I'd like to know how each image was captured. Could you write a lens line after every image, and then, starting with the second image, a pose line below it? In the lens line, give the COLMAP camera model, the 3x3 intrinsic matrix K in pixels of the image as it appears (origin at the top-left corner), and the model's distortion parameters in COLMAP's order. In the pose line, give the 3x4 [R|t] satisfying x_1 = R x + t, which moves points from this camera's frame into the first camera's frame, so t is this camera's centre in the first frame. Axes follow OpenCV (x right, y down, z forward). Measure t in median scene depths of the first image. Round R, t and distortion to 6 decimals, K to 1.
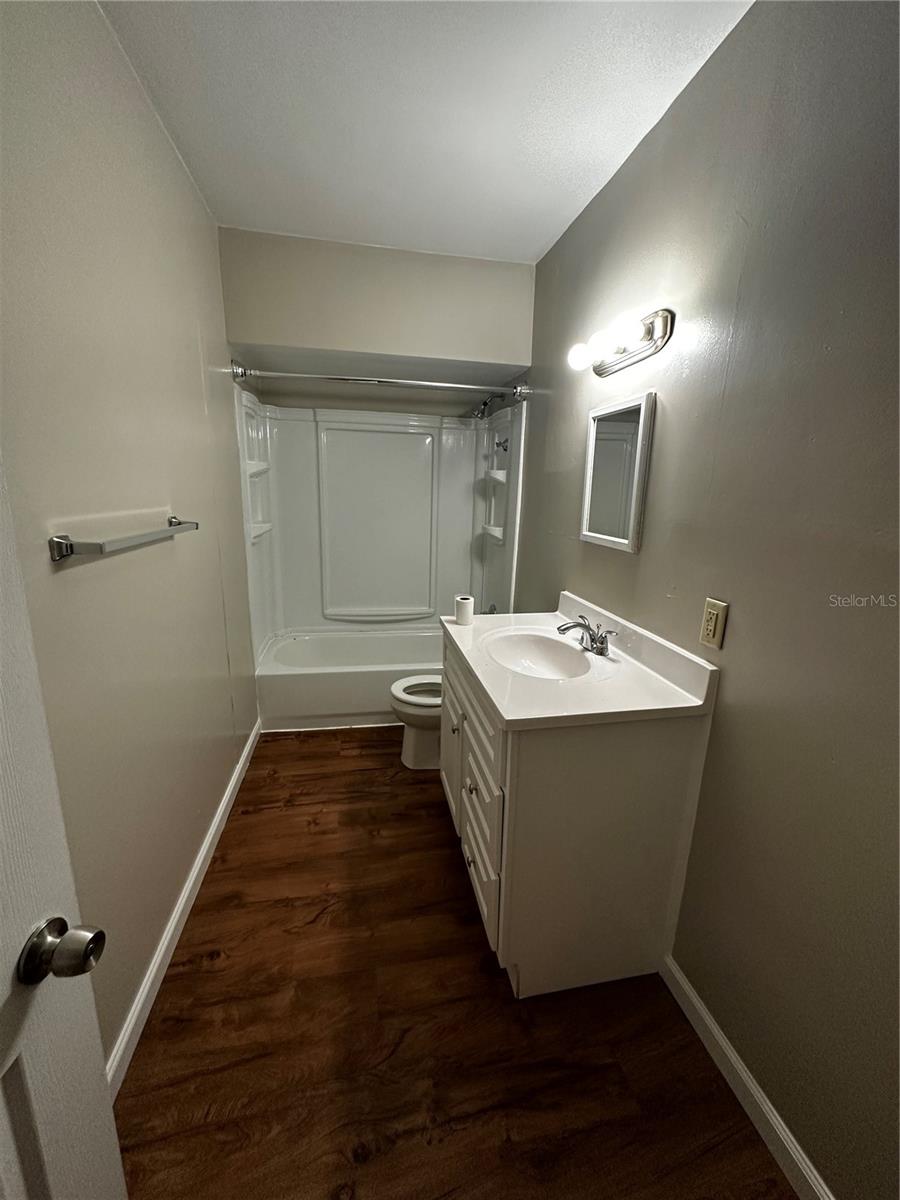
lens RADIAL K [[478.5, 0, 451.2], [0, 478.5, 599.2], [0, 0, 1]] dist [-0.000834, 0.000945]
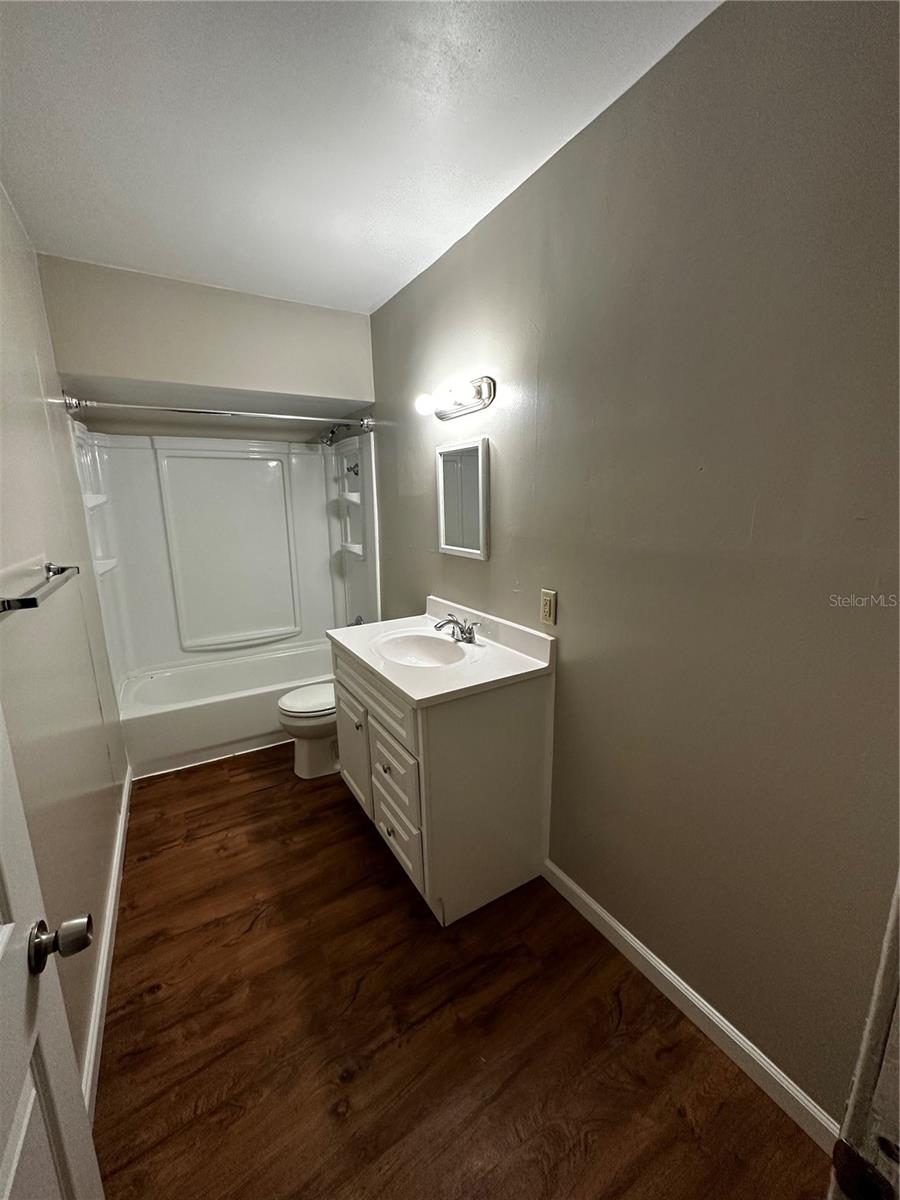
lens RADIAL K [[478.5, 0, 451.2], [0, 478.5, 599.2], [0, 0, 1]] dist [-0.000834, 0.000945]
pose [[0.938929, -0.110054, 0.326036, -0.124457], [0.116272, 0.993217, 0.000417, -0.003806], [-0.323871, 0.037518, 0.945357, -0.167132]]
